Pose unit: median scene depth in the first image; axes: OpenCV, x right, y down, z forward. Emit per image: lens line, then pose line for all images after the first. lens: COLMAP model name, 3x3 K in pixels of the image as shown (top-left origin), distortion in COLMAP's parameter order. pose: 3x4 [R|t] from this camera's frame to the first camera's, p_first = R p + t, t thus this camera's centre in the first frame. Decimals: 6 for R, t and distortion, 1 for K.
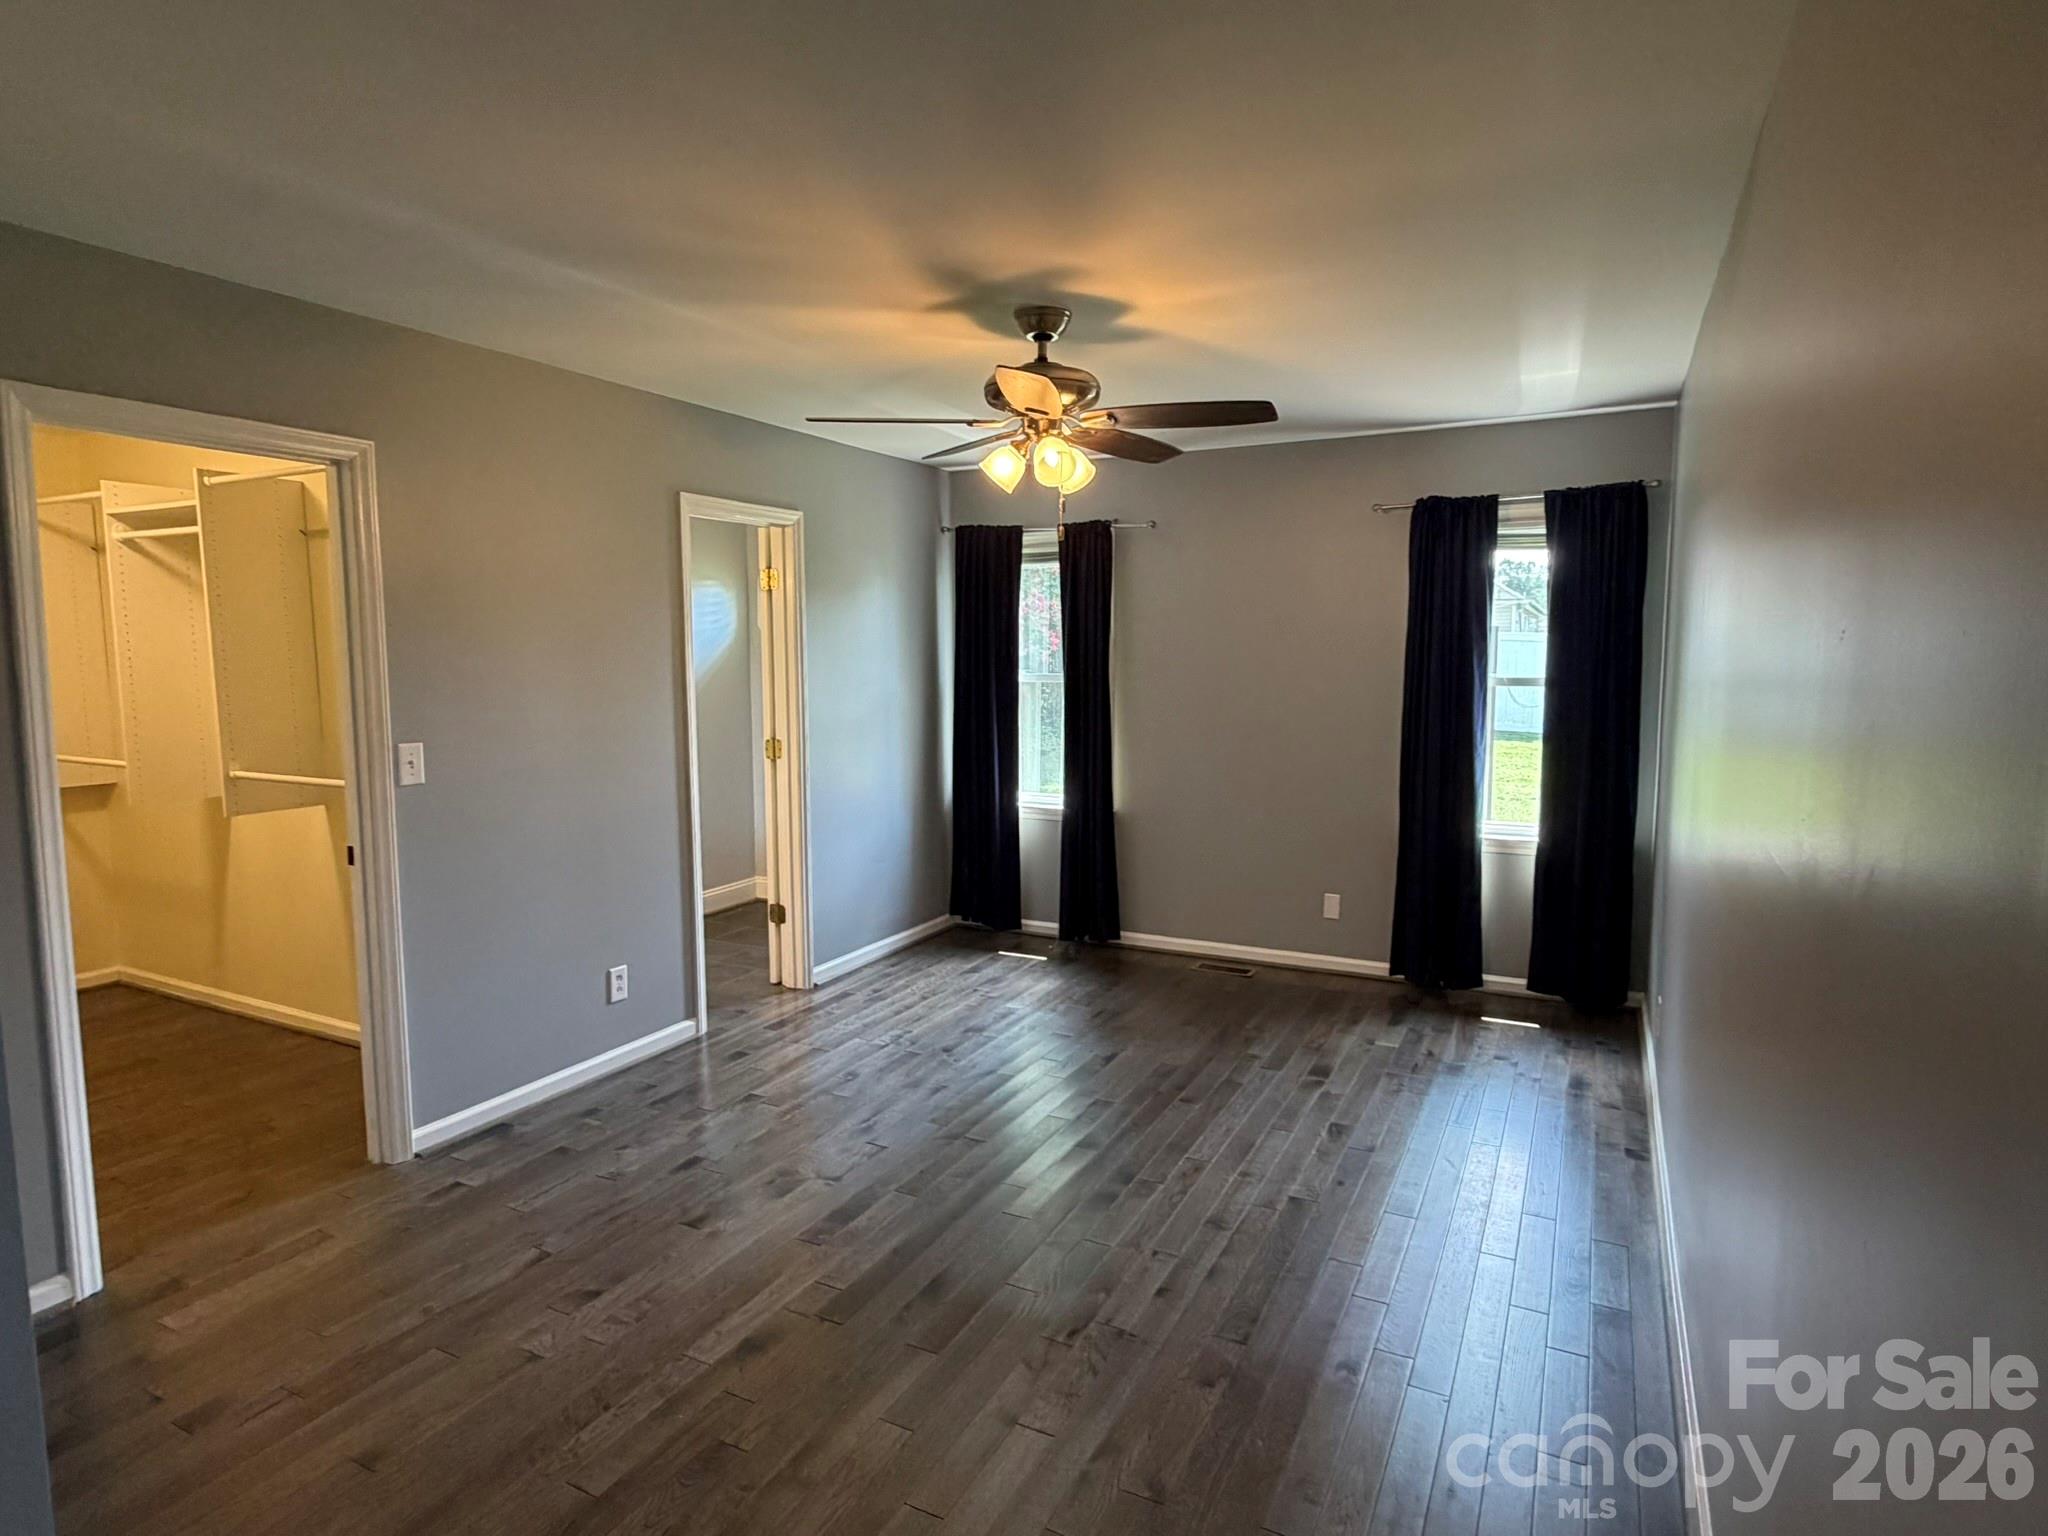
lens RADIAL K [[1123.4, 0, 1012.3], [0, 1123.4, 770.1], [0, 0, 1]] dist [-0.002948, -0.000882]
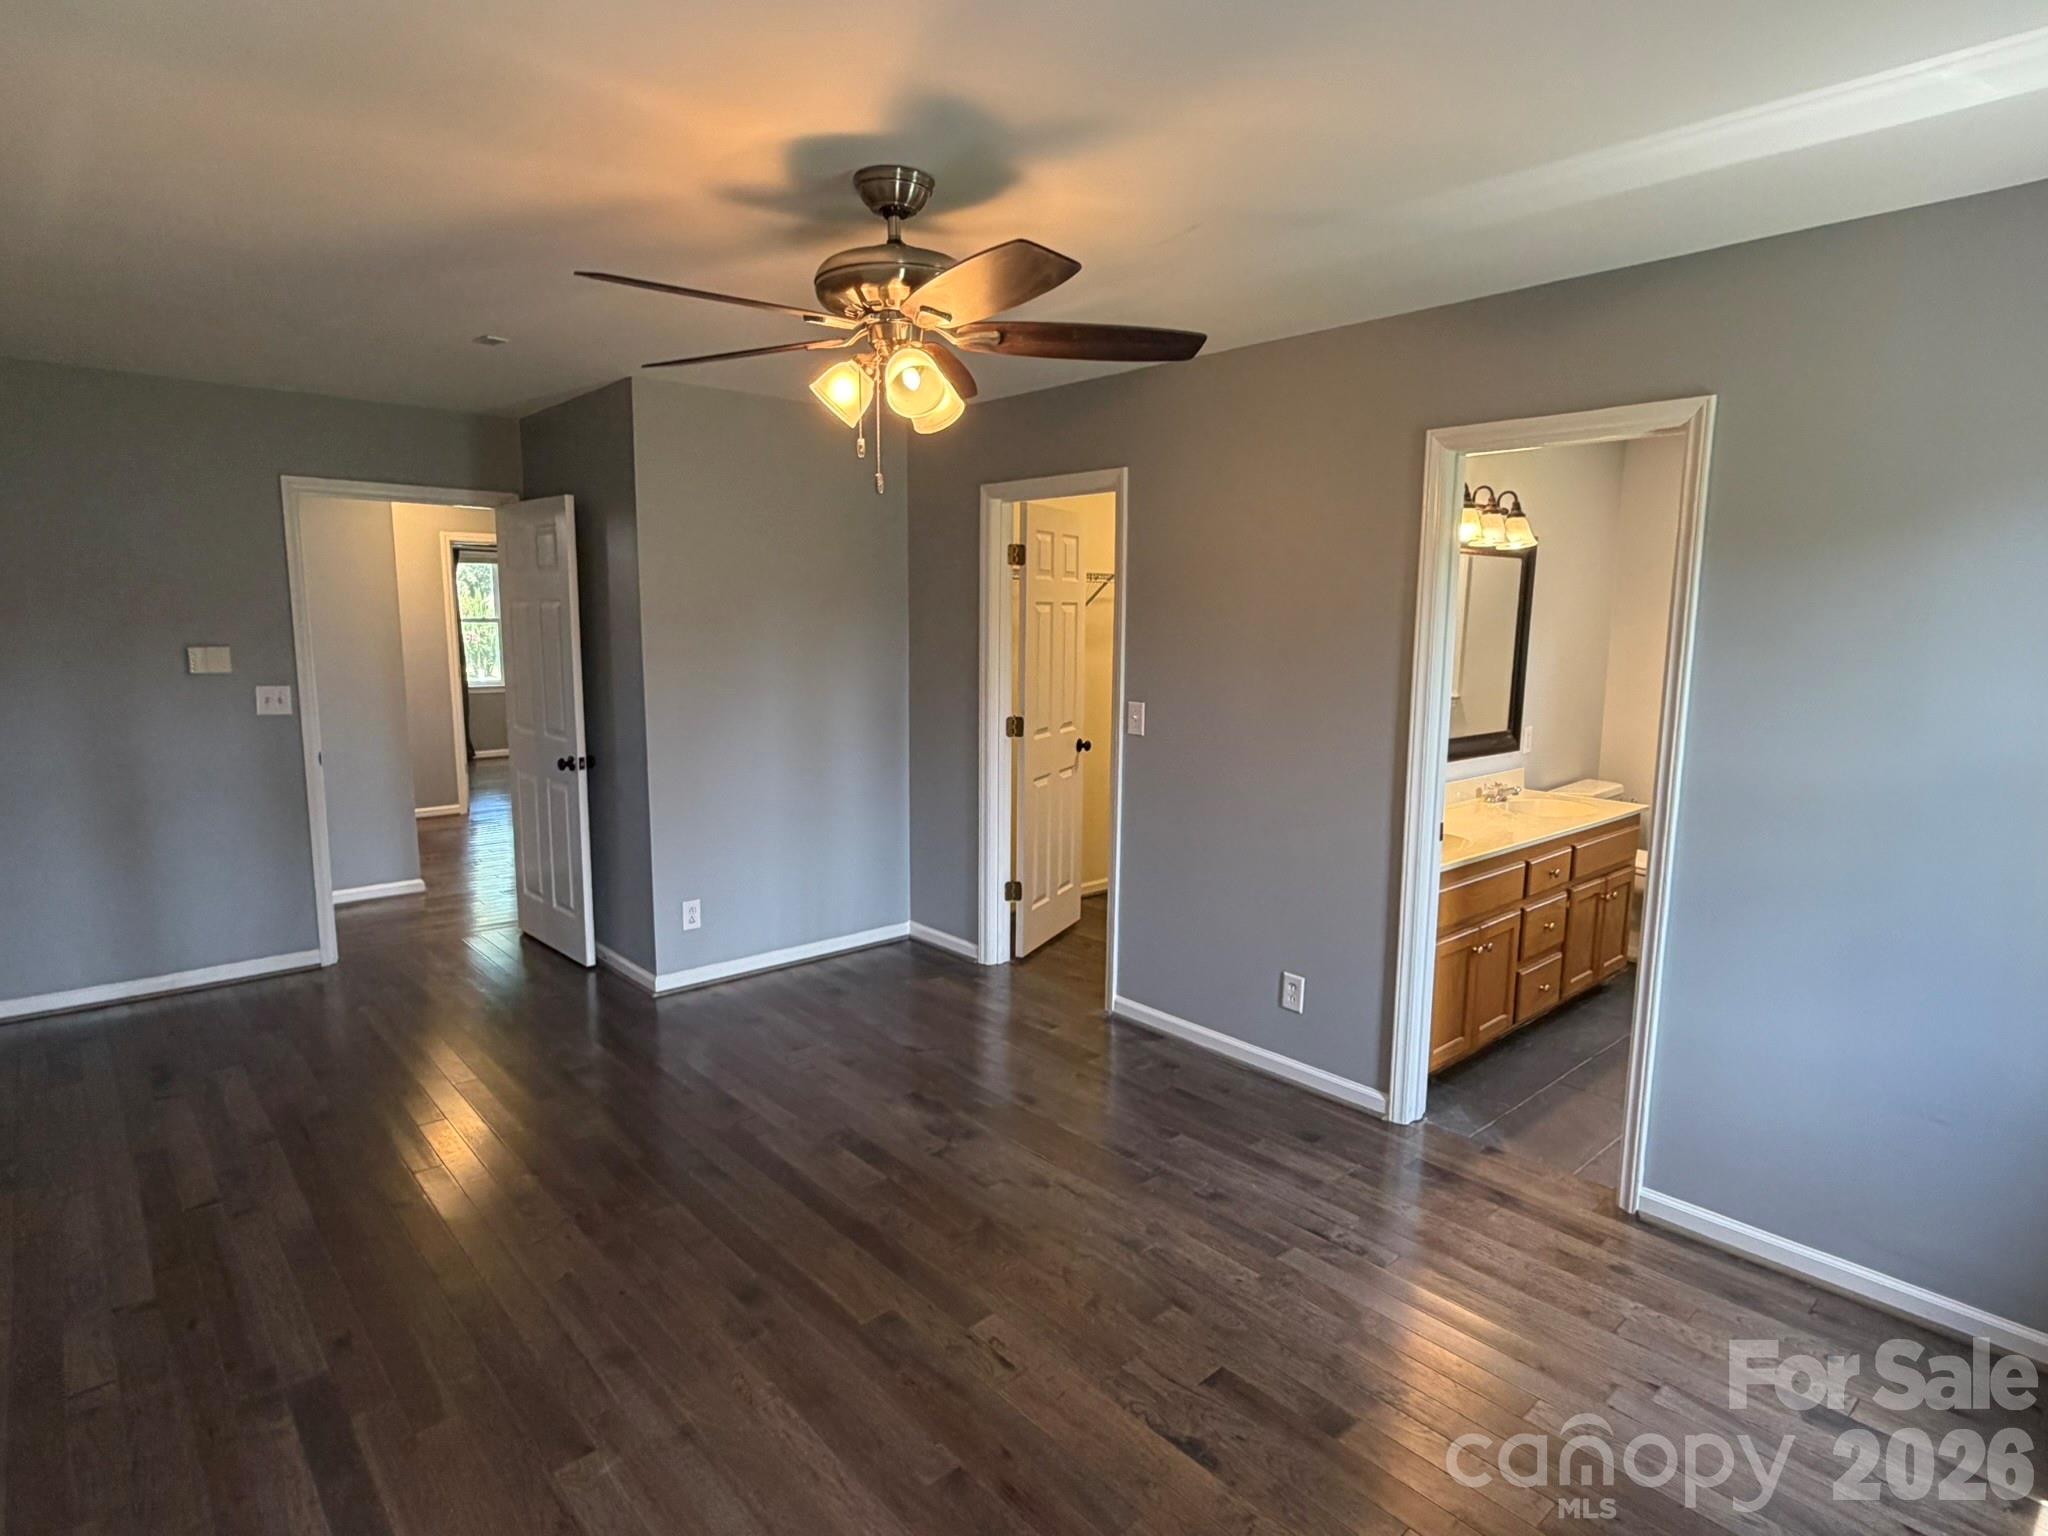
lens RADIAL K [[1102.7, 0, 1016.4], [0, 1102.7, 762.0], [0, 0, 1]] dist [-0.002332, 0.000558]
pose [[-0.356276, 0.129180, -0.925408, 0.603746], [-0.108698, 0.977943, 0.178362, -0.146190], [0.928037, 0.164136, -0.334376, 1.165566]]
